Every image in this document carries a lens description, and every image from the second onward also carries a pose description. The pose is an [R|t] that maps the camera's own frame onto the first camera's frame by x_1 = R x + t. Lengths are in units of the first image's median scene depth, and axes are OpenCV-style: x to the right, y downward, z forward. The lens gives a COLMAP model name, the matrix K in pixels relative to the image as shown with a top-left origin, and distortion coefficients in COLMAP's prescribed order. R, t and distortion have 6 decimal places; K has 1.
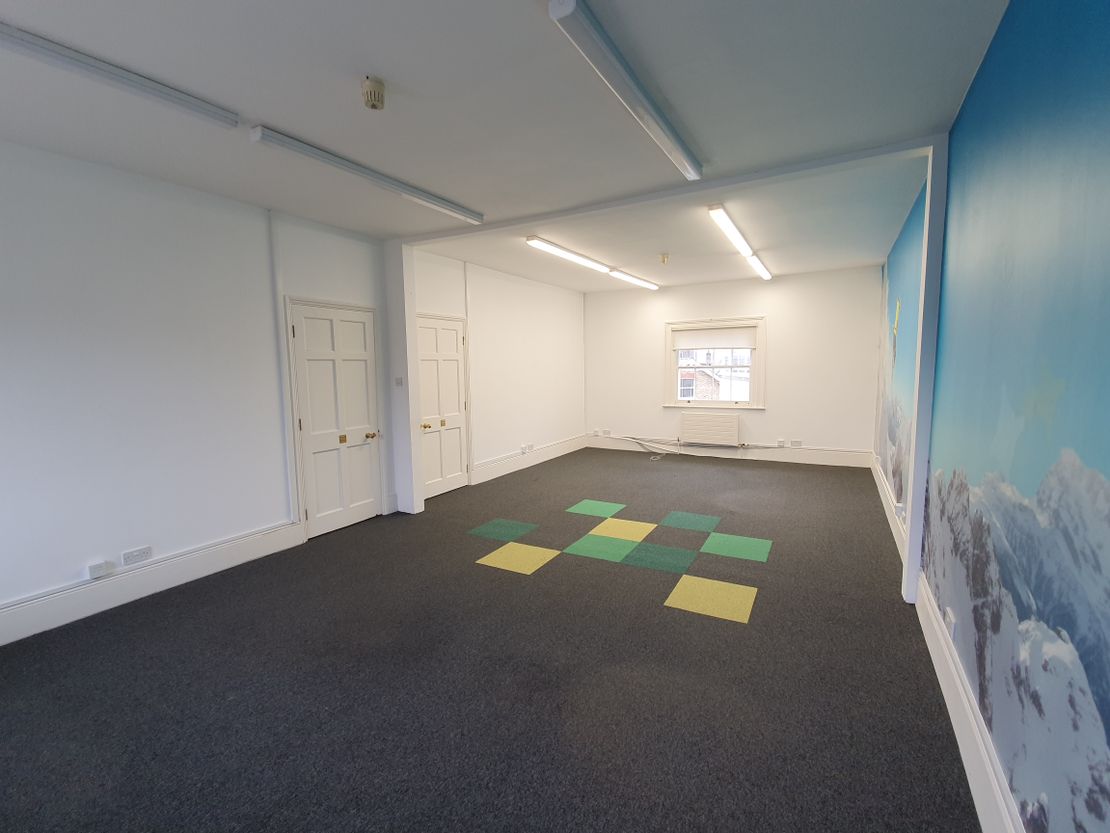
lens RADIAL K [[495.5, 0, 558.5], [0, 495.5, 416.0], [0, 0, 1]] dist [-0.002712, -0.002369]
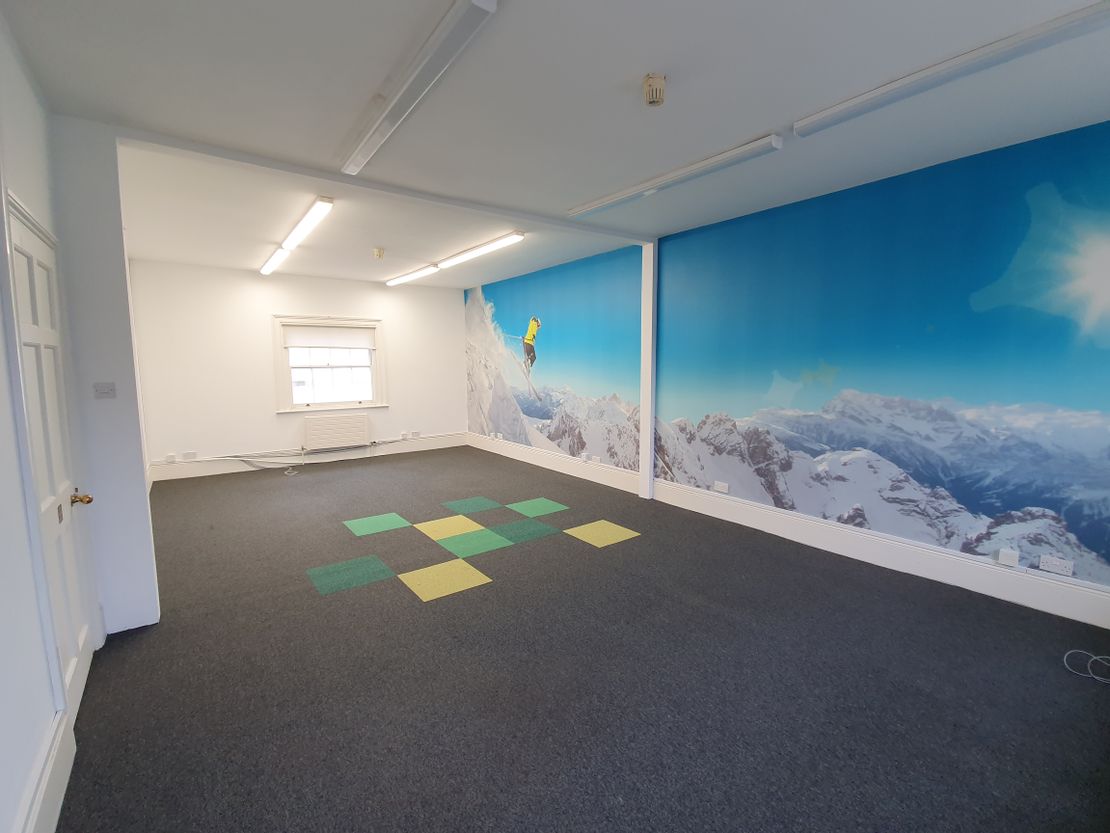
lens RADIAL K [[495.5, 0, 561.5], [0, 495.5, 409.9], [0, 0, 1]] dist [-0.002712, -0.002369]
pose [[0.400271, -0.074967, 0.913325, -0.735040], [0.092595, 0.994856, 0.041079, -0.028030], [-0.911707, 0.068126, 0.405153, 0.409972]]
